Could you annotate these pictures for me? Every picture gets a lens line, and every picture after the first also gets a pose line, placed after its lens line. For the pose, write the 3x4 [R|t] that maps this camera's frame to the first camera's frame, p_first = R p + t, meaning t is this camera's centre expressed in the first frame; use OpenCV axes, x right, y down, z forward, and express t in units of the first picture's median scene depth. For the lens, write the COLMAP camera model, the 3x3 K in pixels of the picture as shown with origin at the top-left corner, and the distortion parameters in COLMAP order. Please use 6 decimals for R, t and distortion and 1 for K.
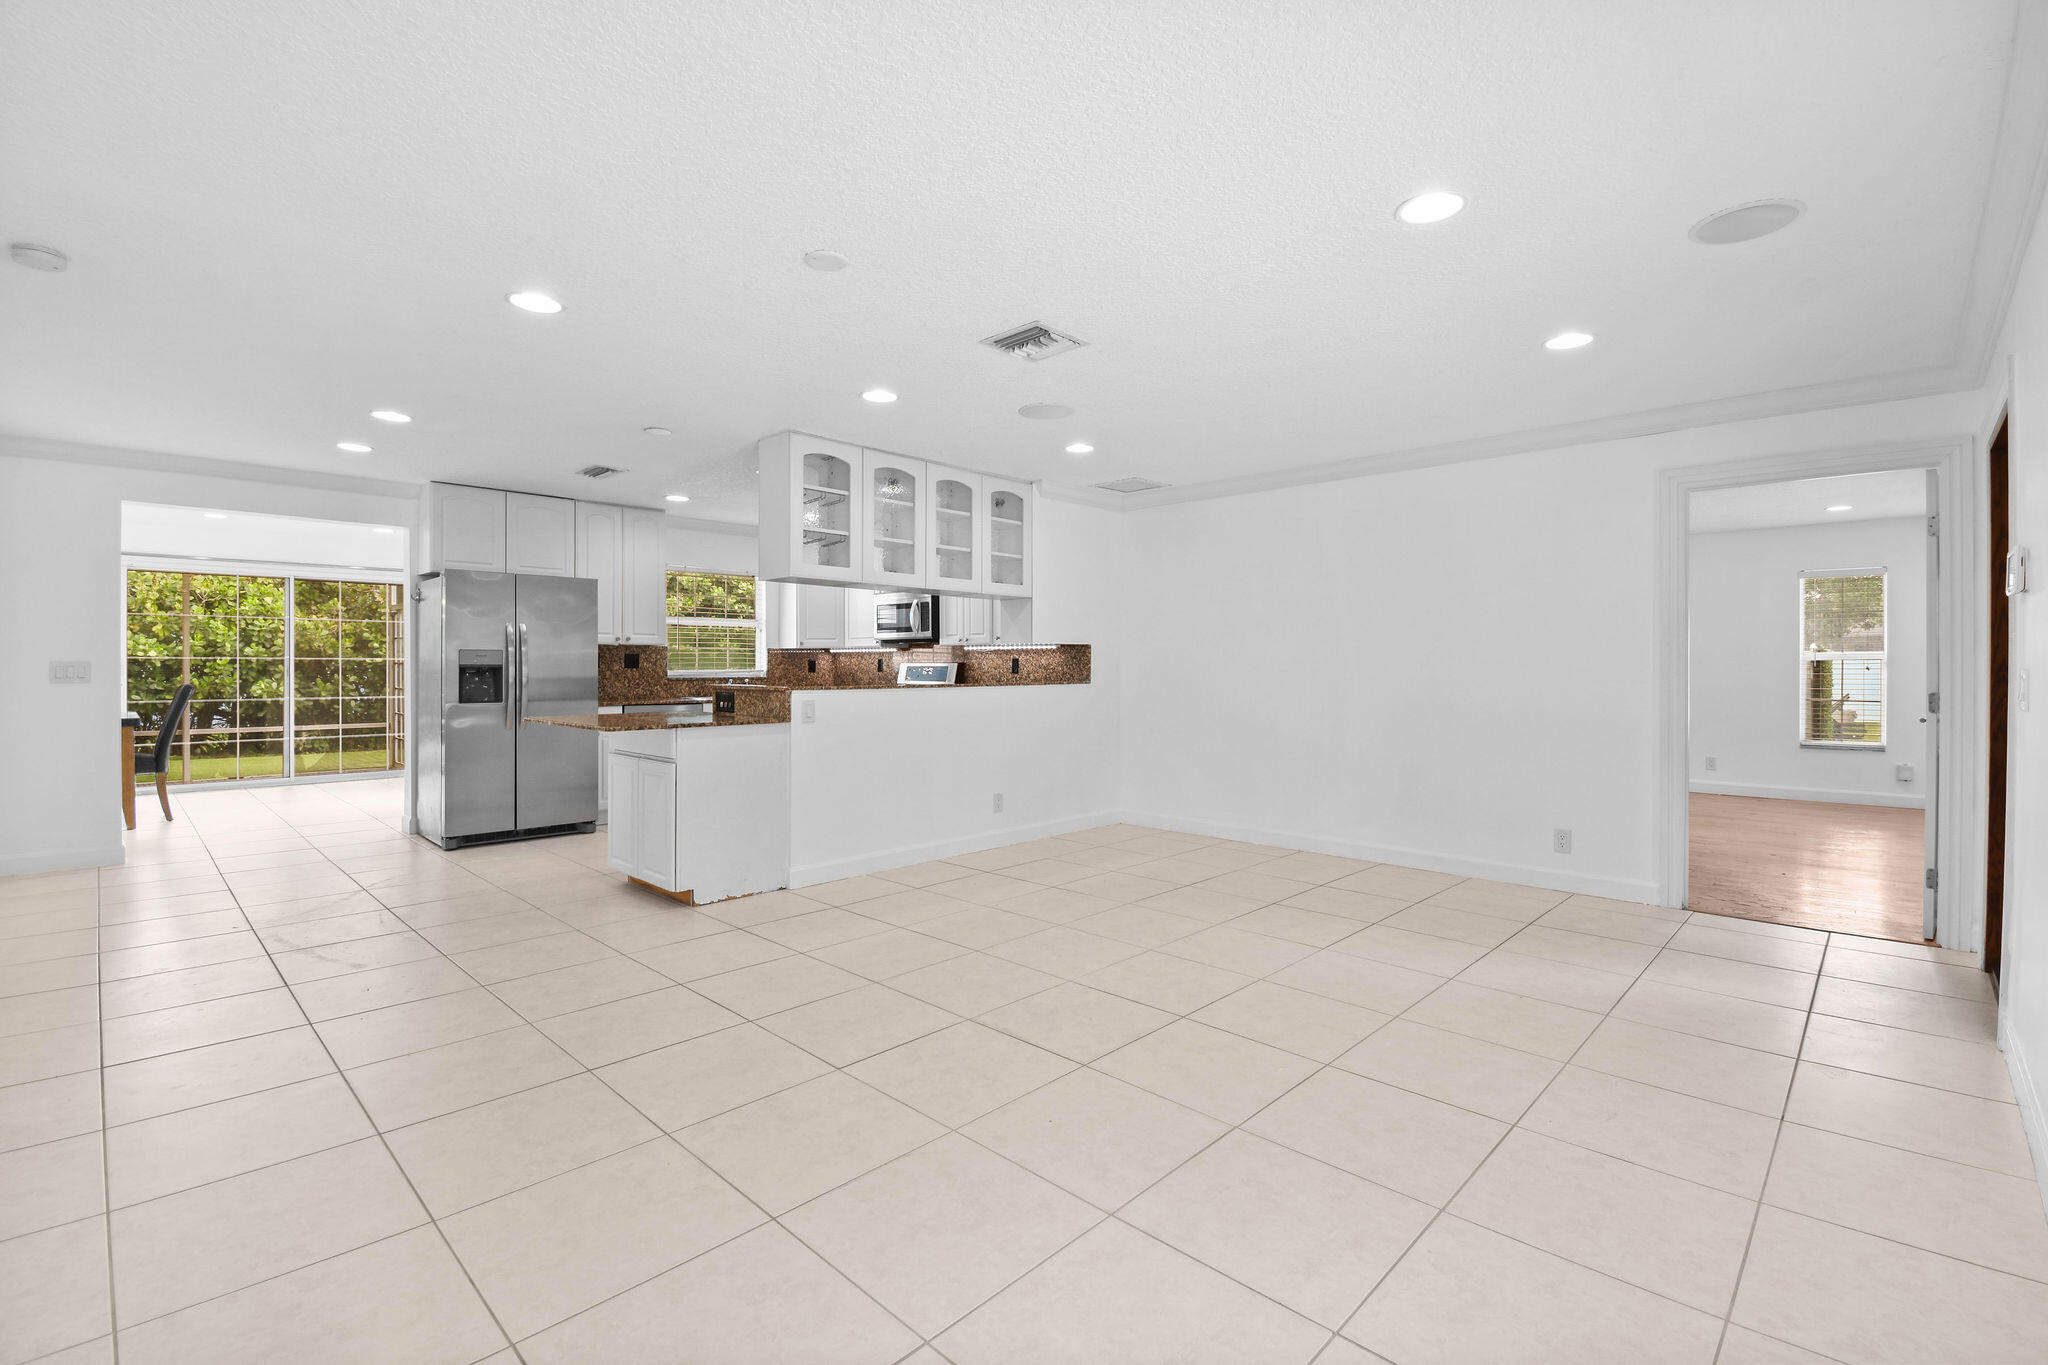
lens RADIAL K [[906.6, 0, 1023.9], [0, 906.6, 675.0], [0, 0, 1]] dist [0.015924, -0.017109]
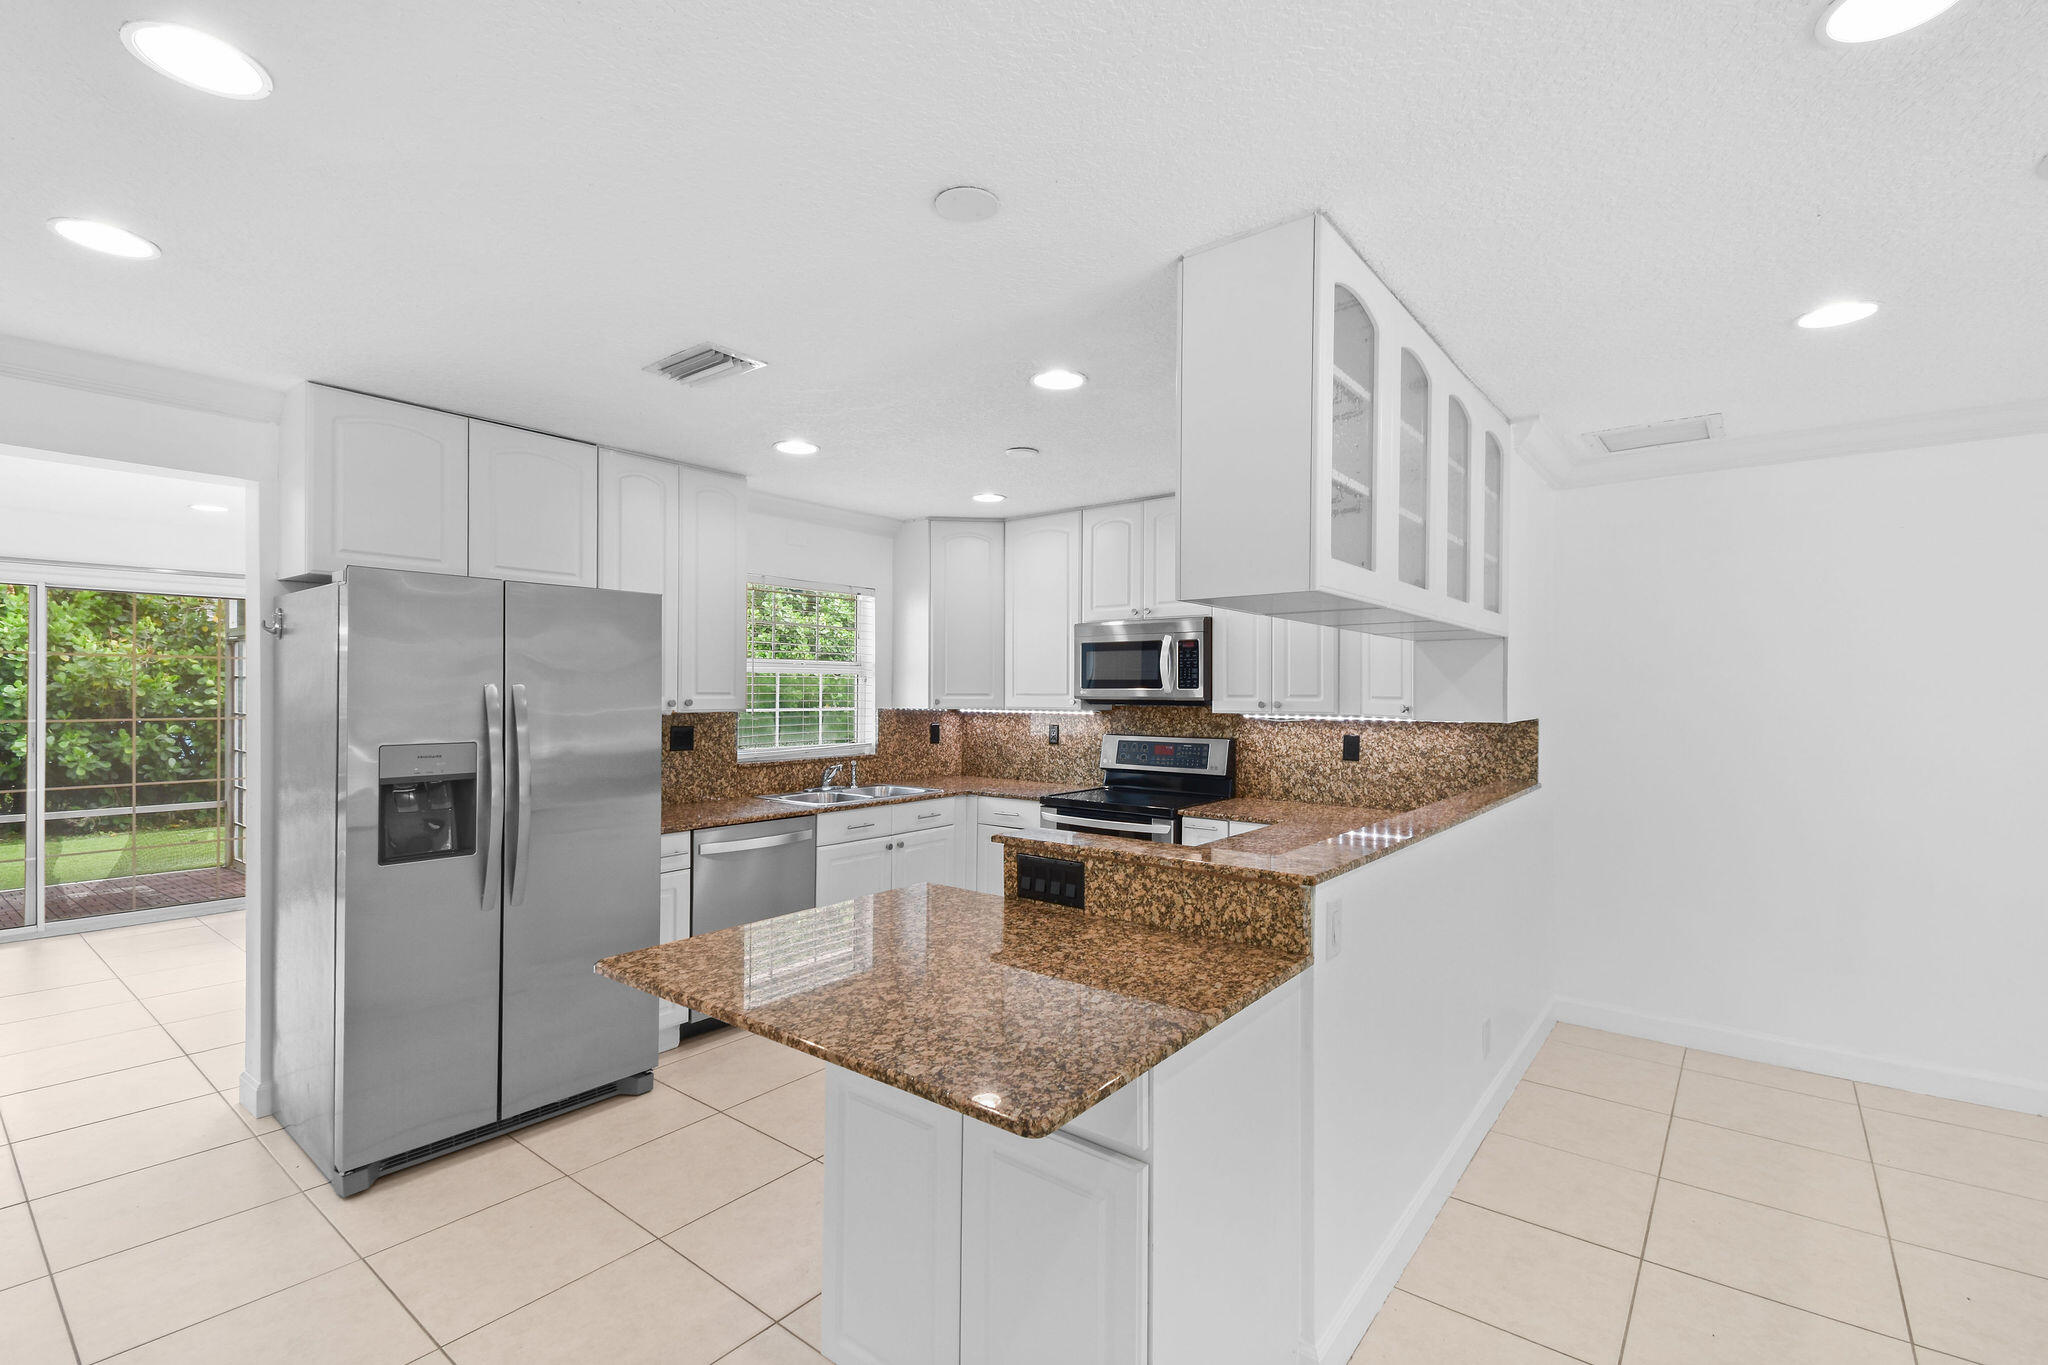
lens RADIAL K [[904.5, 0, 1026.2], [0, 904.5, 695.5], [0, 0, 1]] dist [0.015240, -0.000023]
pose [[0.994656, 0.002598, 0.103215, -0.273161], [-0.002081, 0.999985, -0.005111, -0.039576], [-0.103227, 0.004869, 0.994646, 0.405759]]
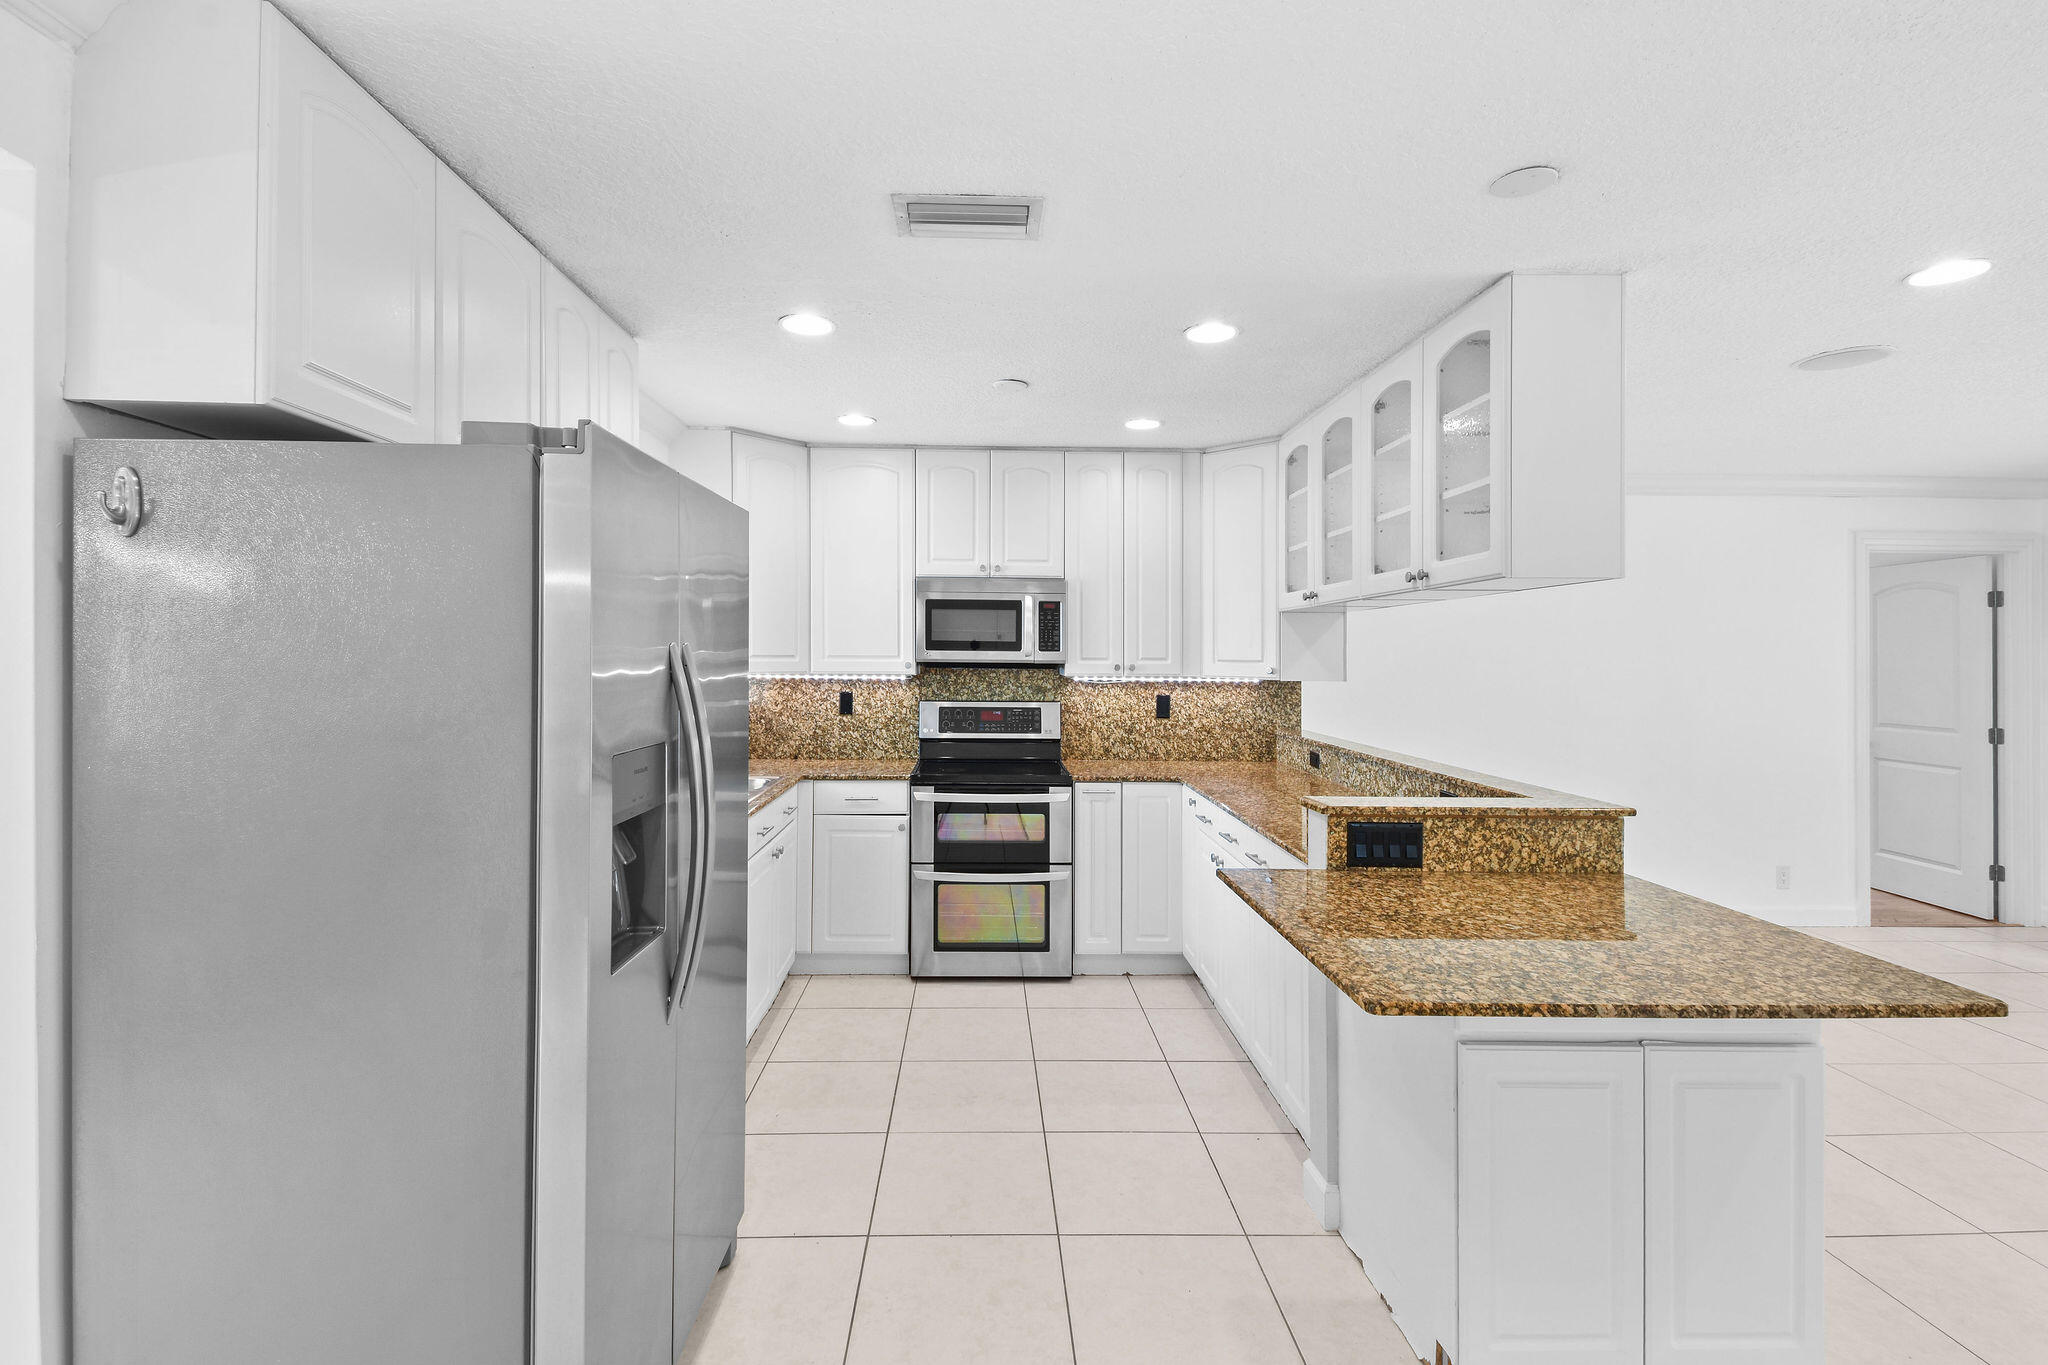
lens RADIAL K [[967.0, 0, 1018.2], [0, 967.0, 658.0], [0, 0, 1]] dist [0.016998, -0.000905]
pose [[0.691820, 0.001133, 0.722069, -0.557696], [-0.000971, 0.999999, -0.000639, -0.042554], [-0.722069, -0.000259, 0.691821, 0.568020]]
